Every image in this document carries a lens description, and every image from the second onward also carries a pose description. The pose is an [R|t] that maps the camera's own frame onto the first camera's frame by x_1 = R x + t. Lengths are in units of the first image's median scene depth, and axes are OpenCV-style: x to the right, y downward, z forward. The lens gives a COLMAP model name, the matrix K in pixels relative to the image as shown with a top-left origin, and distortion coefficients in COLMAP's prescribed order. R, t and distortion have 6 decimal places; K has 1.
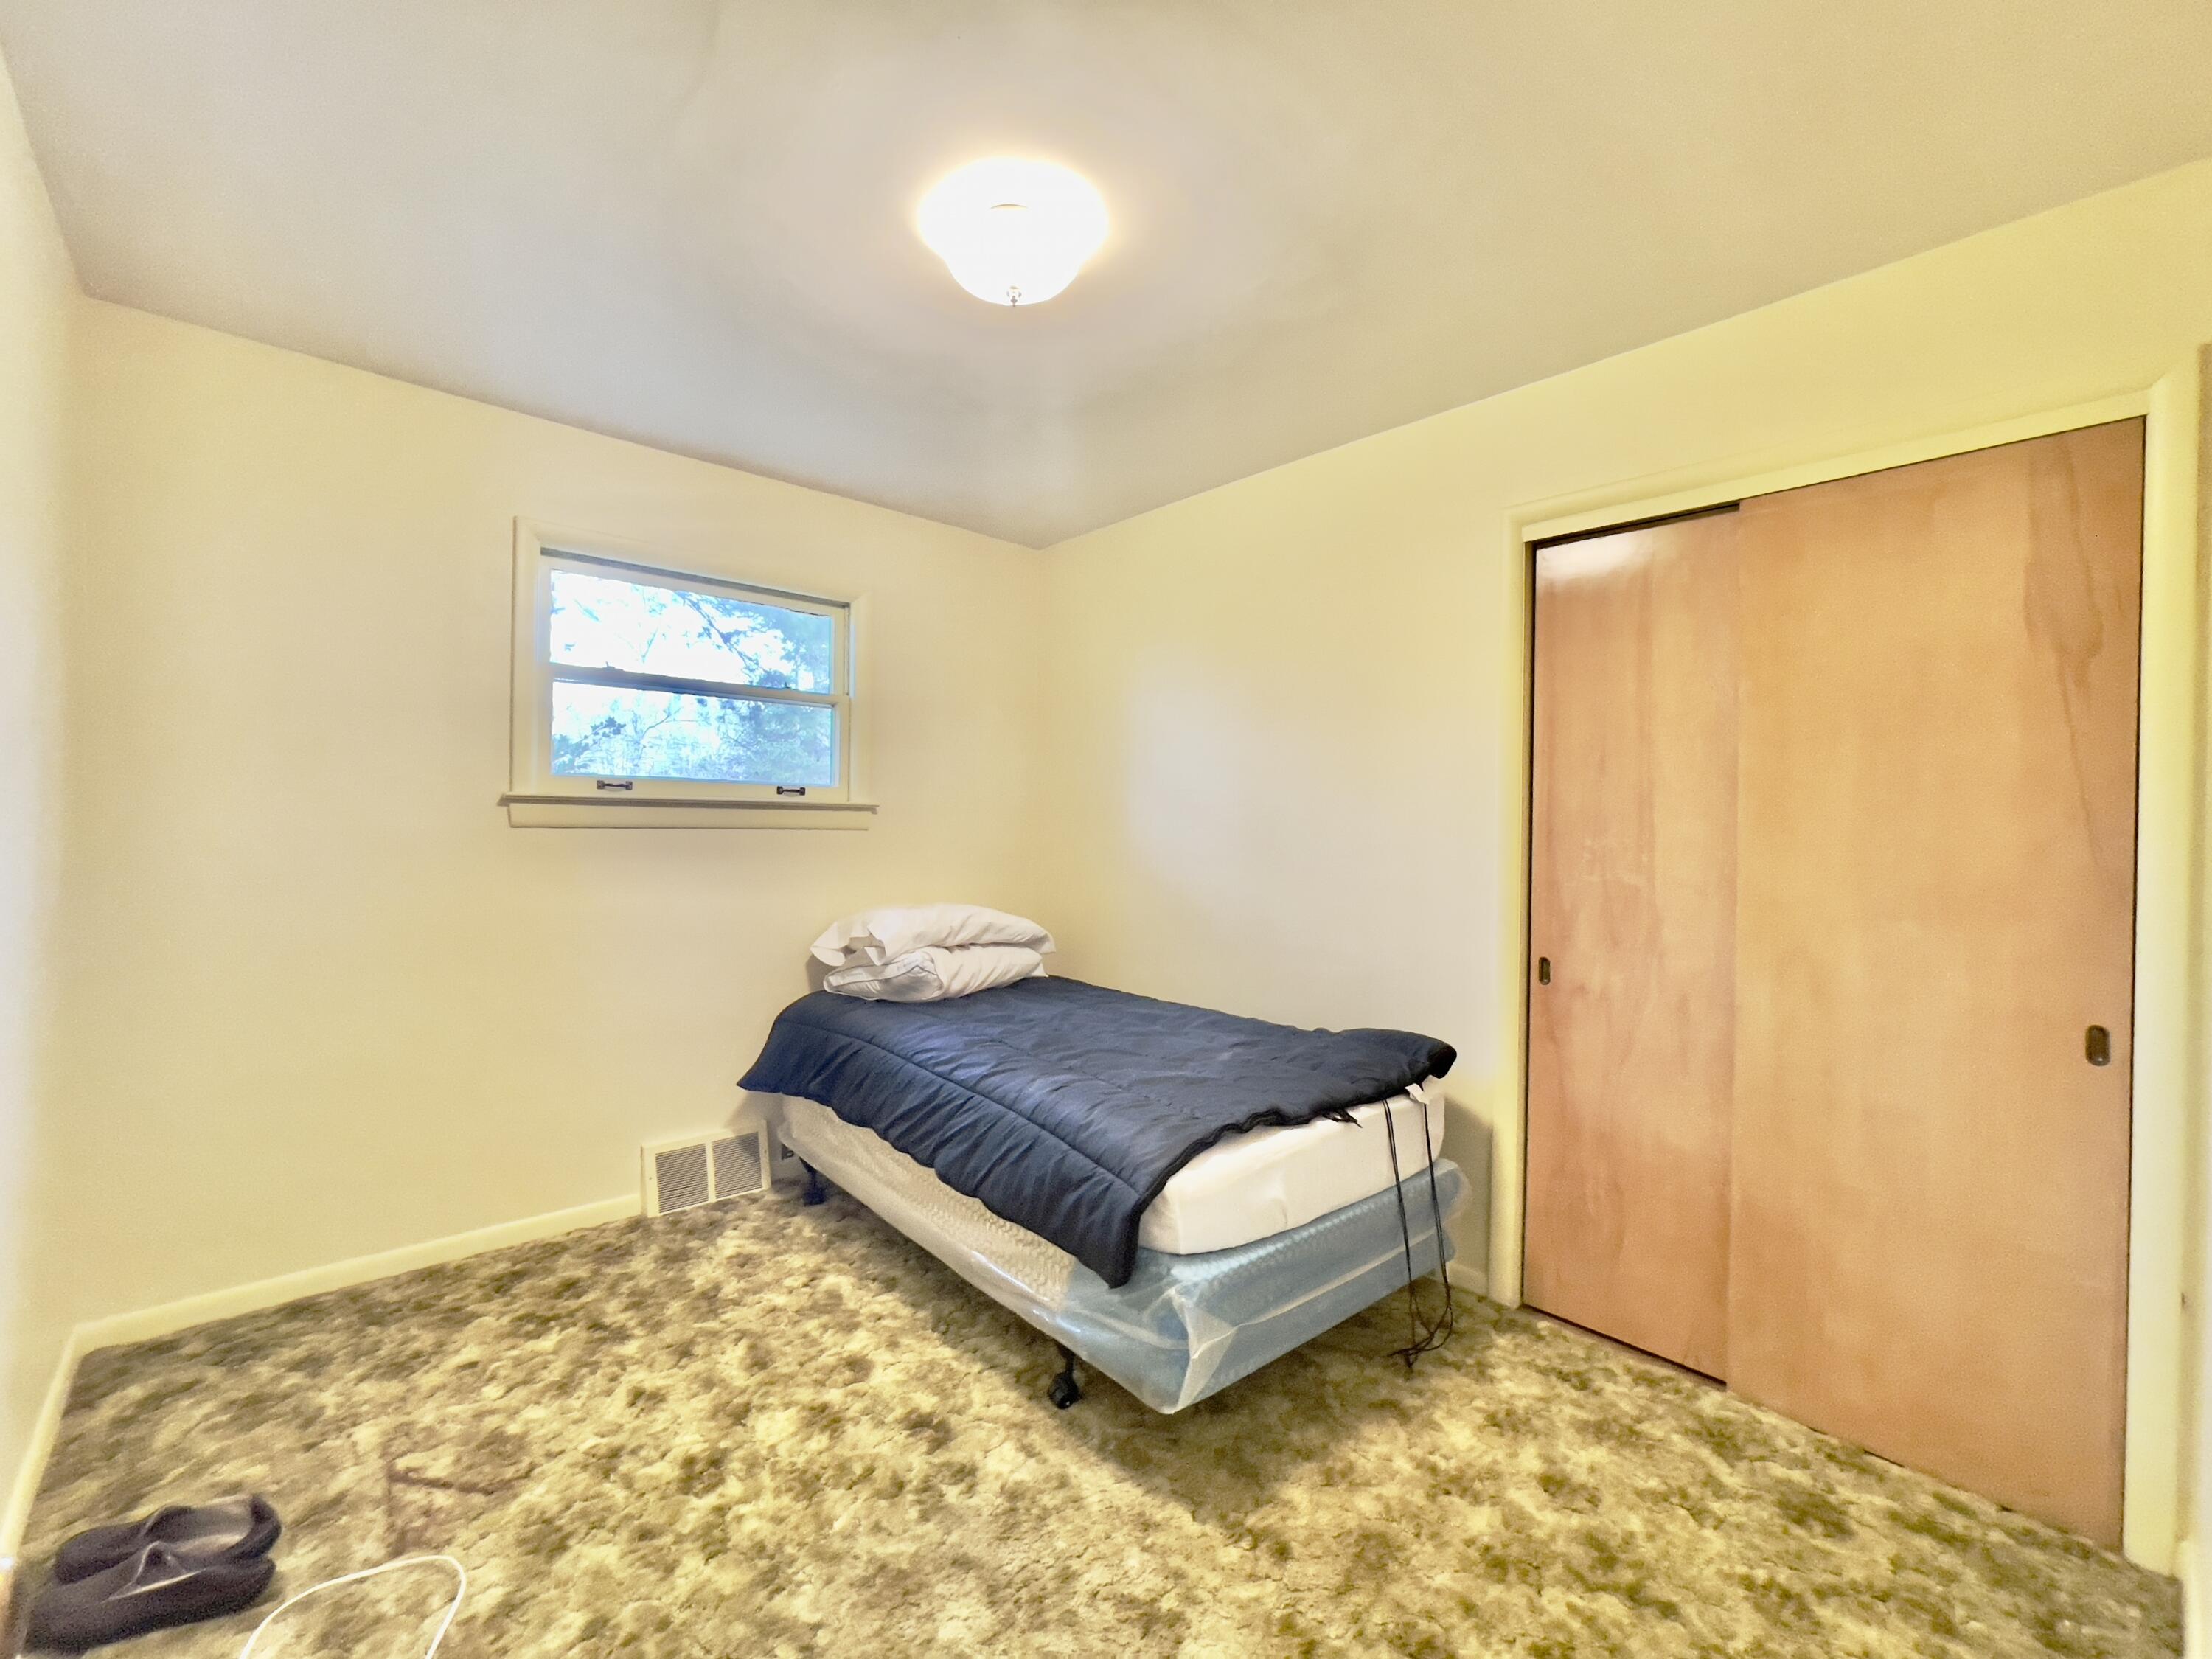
lens RADIAL K [[912.4, 0, 1106.0], [0, 912.4, 829.5], [0, 0, 1]] dist [0.000060, 0.000217]
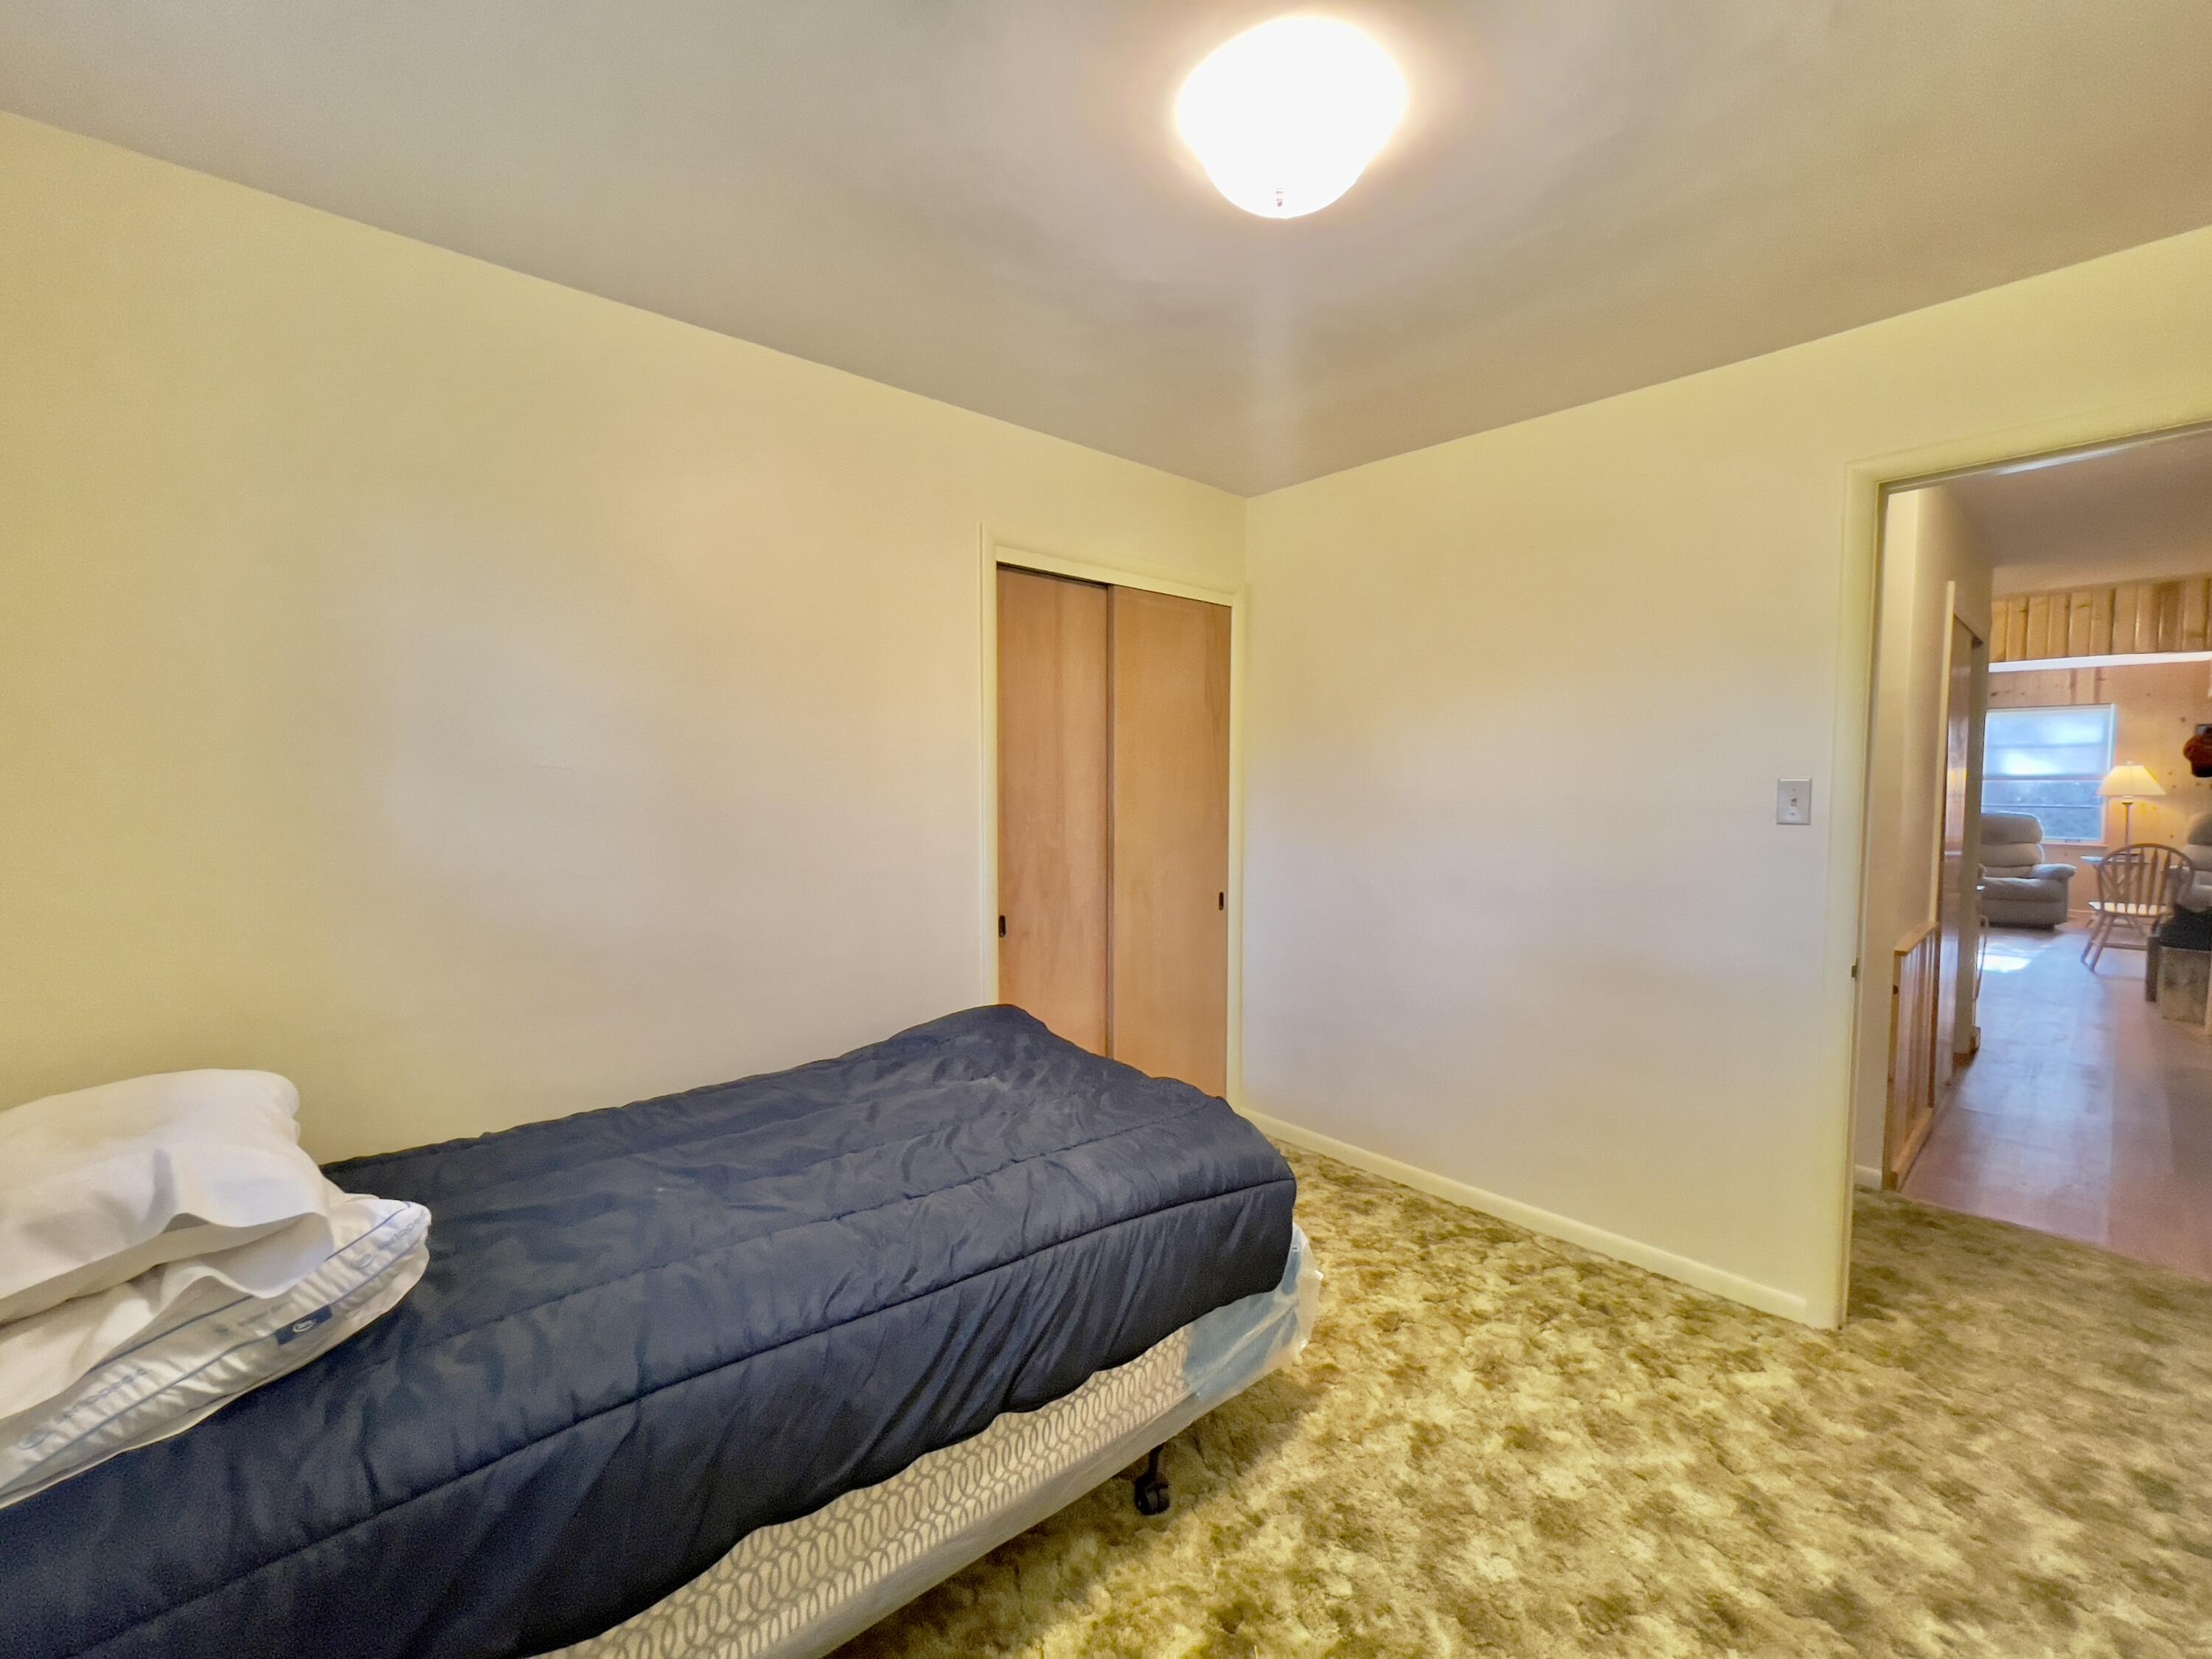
lens RADIAL K [[912.4, 0, 1106.0], [0, 912.4, 829.5], [0, 0, 1]] dist [0.000060, 0.000217]
pose [[0.040768, -0.076448, 0.996240, -0.907217], [0.011674, 0.997037, 0.076031, -0.082511], [-0.999100, 0.008530, 0.041540, 1.054457]]
